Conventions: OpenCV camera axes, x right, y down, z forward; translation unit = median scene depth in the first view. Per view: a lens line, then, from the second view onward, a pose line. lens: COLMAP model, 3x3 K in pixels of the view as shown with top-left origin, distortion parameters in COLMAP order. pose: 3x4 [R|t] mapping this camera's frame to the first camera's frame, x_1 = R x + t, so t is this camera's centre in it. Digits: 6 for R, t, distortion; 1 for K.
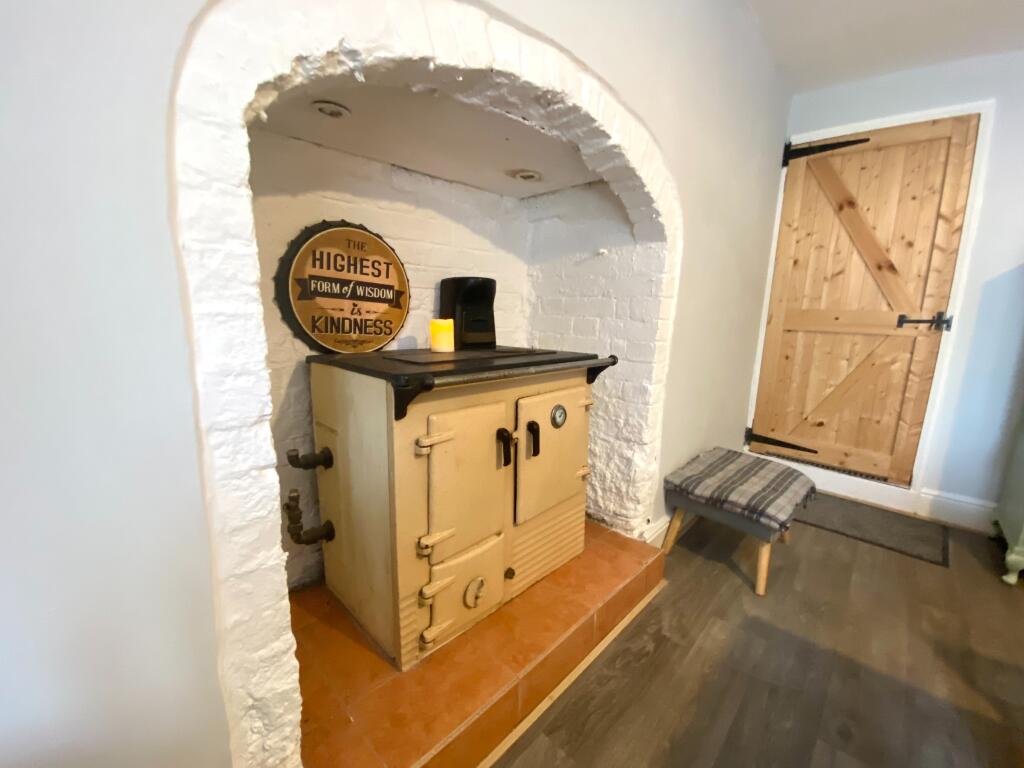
lens RADIAL K [[413.5, 0, 514.8], [0, 413.5, 389.0], [0, 0, 1]] dist [0.027258, -0.023558]
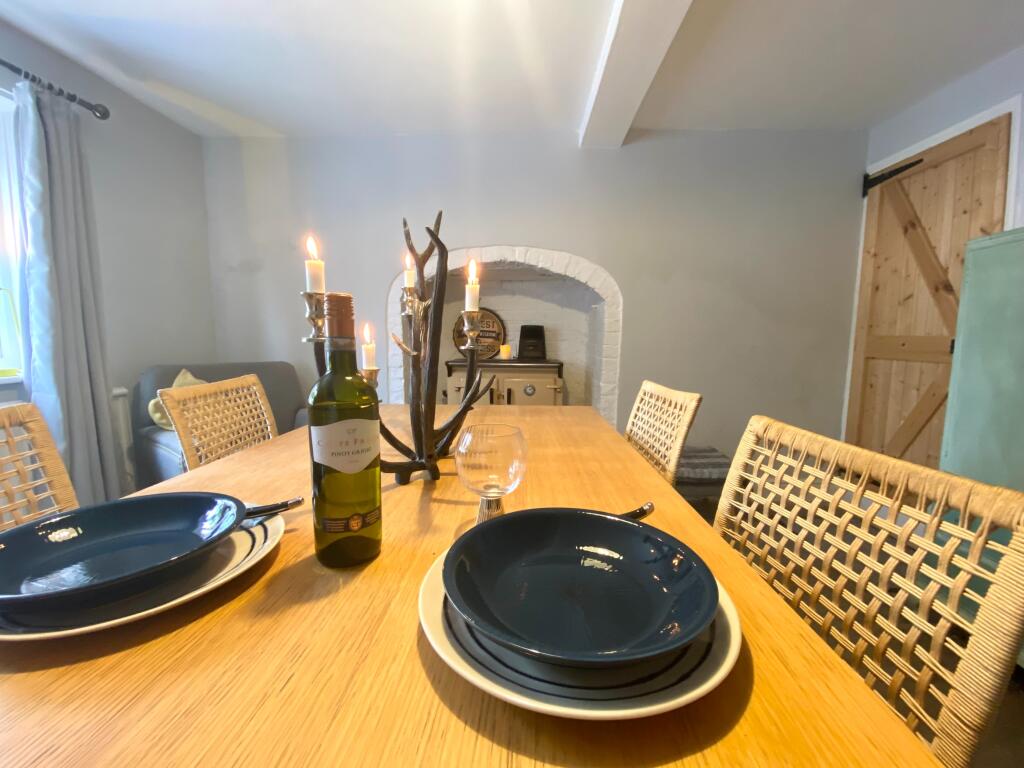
lens RADIAL K [[413.5, 0, 514.8], [0, 413.5, 389.0], [0, 0, 1]] dist [0.027258, -0.023558]
pose [[0.665350, 0.071354, -0.743114, 1.119999], [-0.130956, 0.991142, -0.022083, 0.080941], [0.734956, 0.112008, 0.668800, -0.317908]]
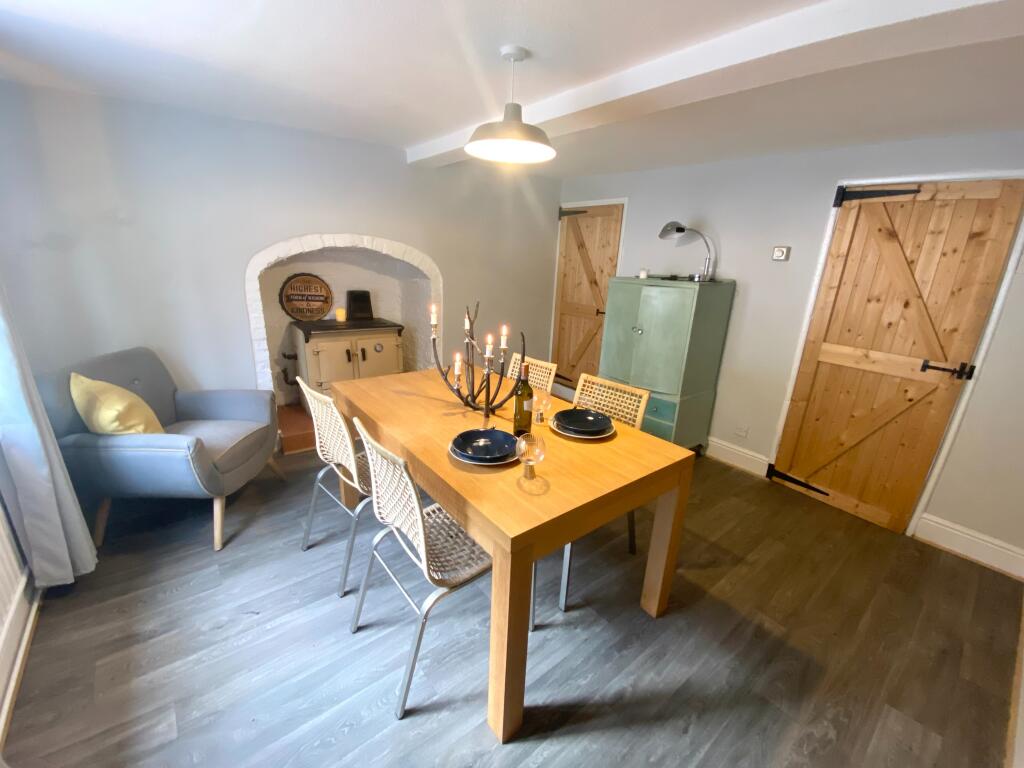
lens RADIAL K [[413.5, 0, 514.8], [0, 413.5, 389.0], [0, 0, 1]] dist [0.027258, -0.023558]
pose [[0.989103, 0.063397, -0.132874, 0.957413], [-0.048308, 0.992322, 0.113852, -0.011924], [0.139072, -0.106193, 0.984572, -1.104696]]
